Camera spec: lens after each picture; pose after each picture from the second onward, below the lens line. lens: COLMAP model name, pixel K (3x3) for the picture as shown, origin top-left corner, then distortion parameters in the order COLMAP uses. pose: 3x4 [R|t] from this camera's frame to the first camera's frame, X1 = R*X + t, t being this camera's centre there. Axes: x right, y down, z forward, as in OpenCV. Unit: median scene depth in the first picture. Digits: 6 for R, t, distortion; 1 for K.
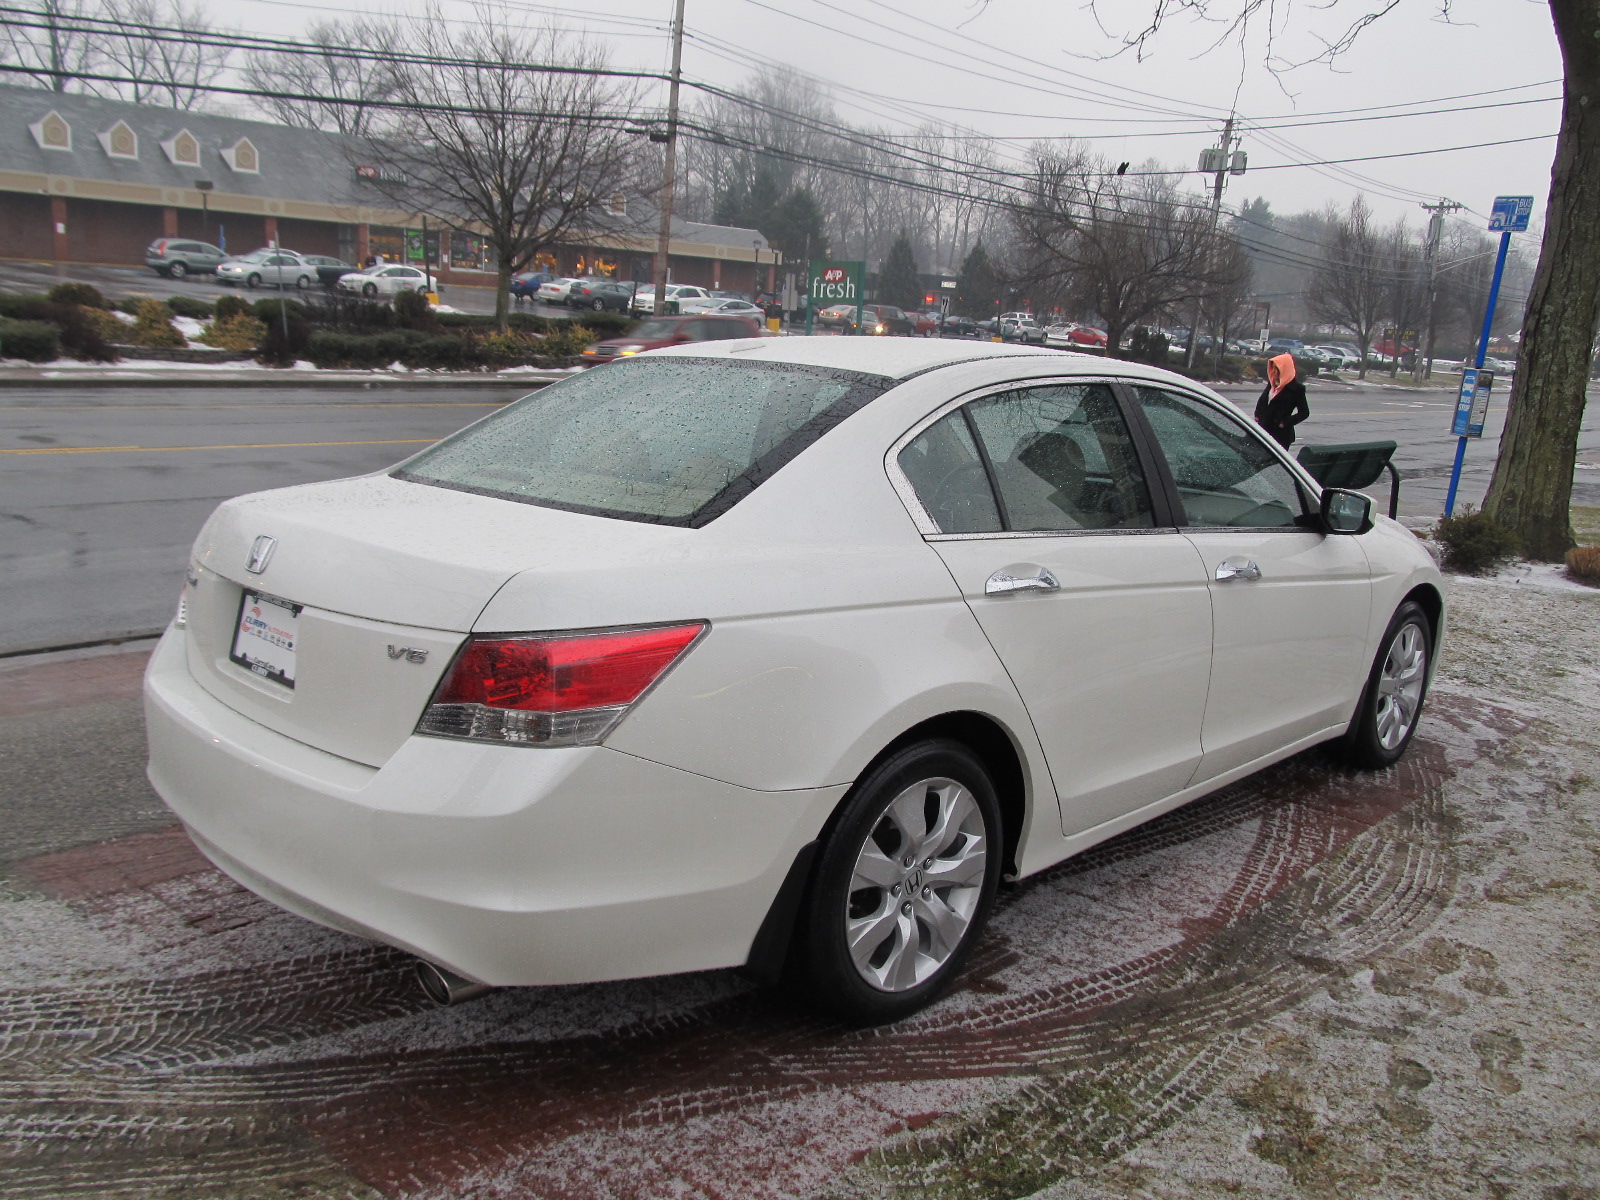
lens RADIAL K [[1354.2, 0, 800.0], [0, 1354.2, 600.0], [0, 0, 1]] dist [-0.036175, 0.011106]
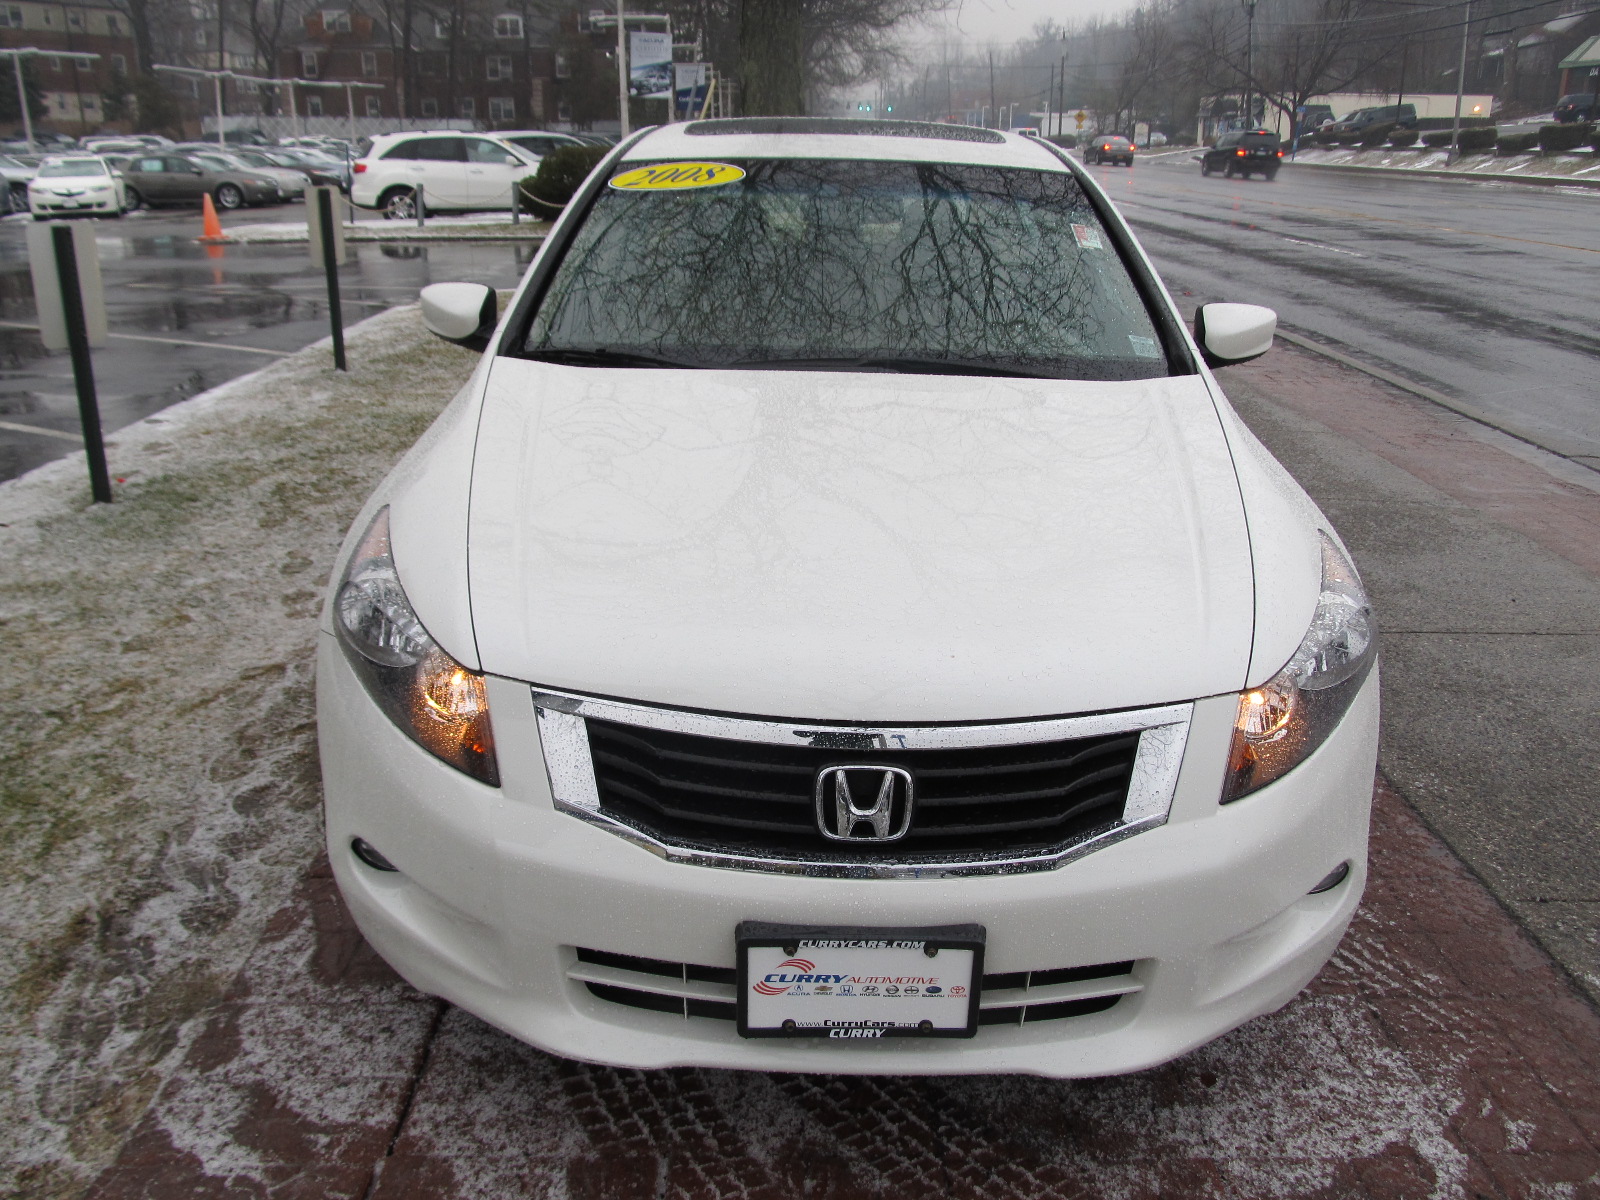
lens RADIAL K [[1290.0, 0, 784.5], [0, 1290.0, 609.8], [0, 0, 1]] dist [-0.049268, 0.020277]
pose [[-0.730688, 0.173099, -0.660403, 0.804185], [-0.190705, 0.877067, 0.440891, -0.277997], [0.655535, 0.448096, -0.607852, 1.680777]]
